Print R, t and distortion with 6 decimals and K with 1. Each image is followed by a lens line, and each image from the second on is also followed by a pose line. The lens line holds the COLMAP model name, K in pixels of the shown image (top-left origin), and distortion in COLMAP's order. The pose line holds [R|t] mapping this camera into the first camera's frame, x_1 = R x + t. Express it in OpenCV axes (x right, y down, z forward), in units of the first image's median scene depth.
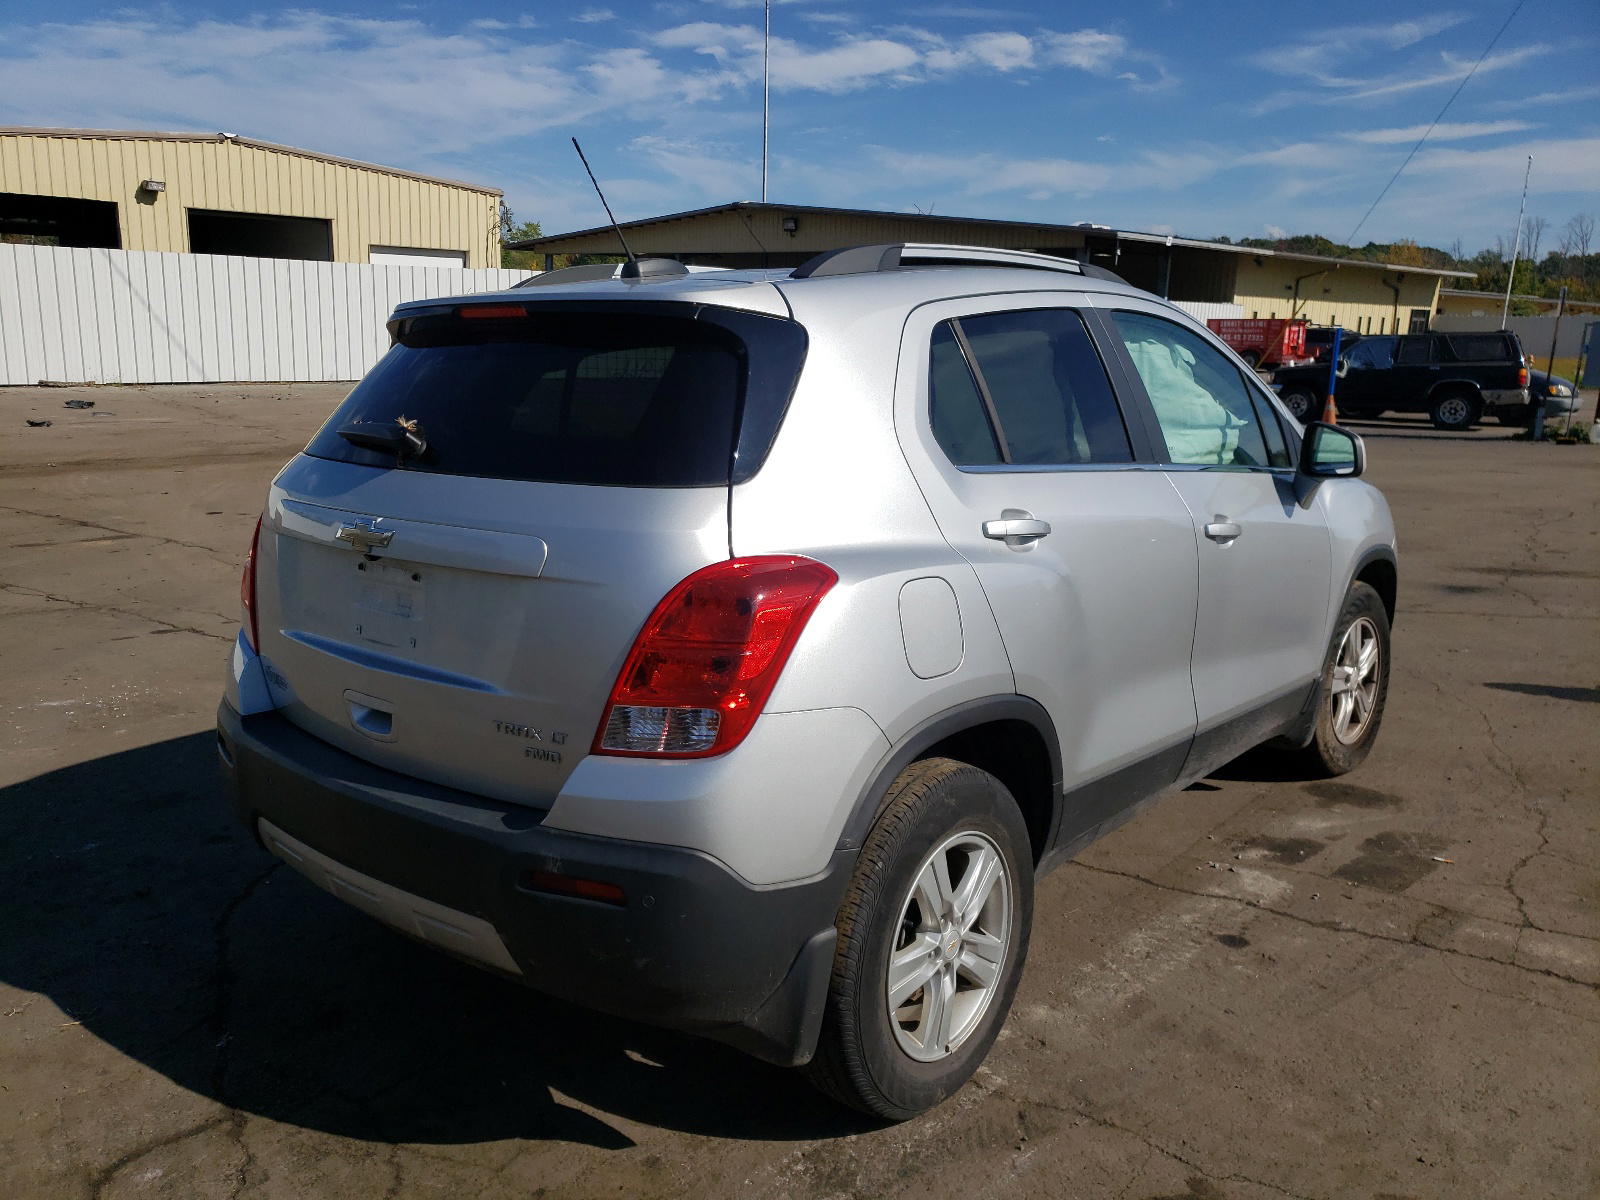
lens RADIAL K [[1207.8, 0, 797.7], [0, 1207.8, 597.1], [0, 0, 1]] dist [0.010493, 0.010742]
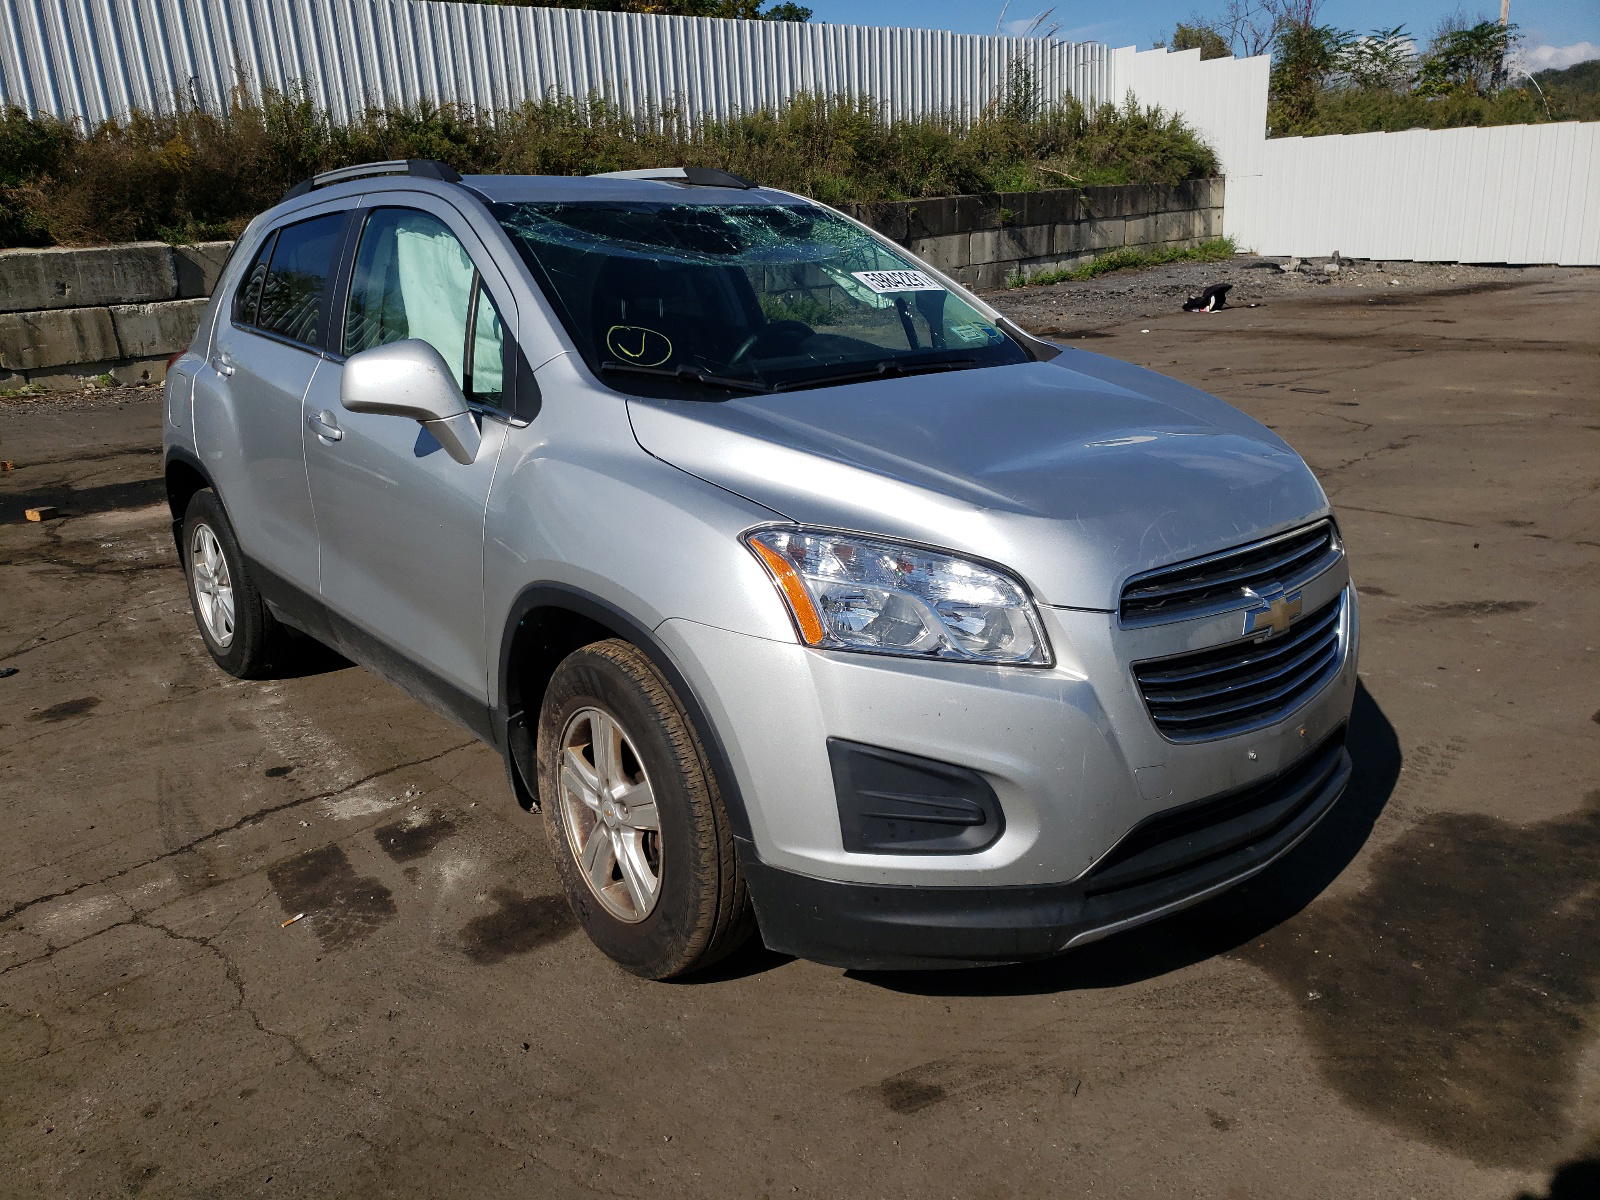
lens RADIAL K [[1231.6, 0, 796.1], [0, 1231.6, 606.4], [0, 0, 1]] dist [-0.003536, -0.006622]
pose [[-0.140574, 0.280300, -0.949563, 1.238896], [-0.177493, 0.936414, 0.302695, -0.278488], [0.974030, 0.211092, -0.081885, 1.405806]]
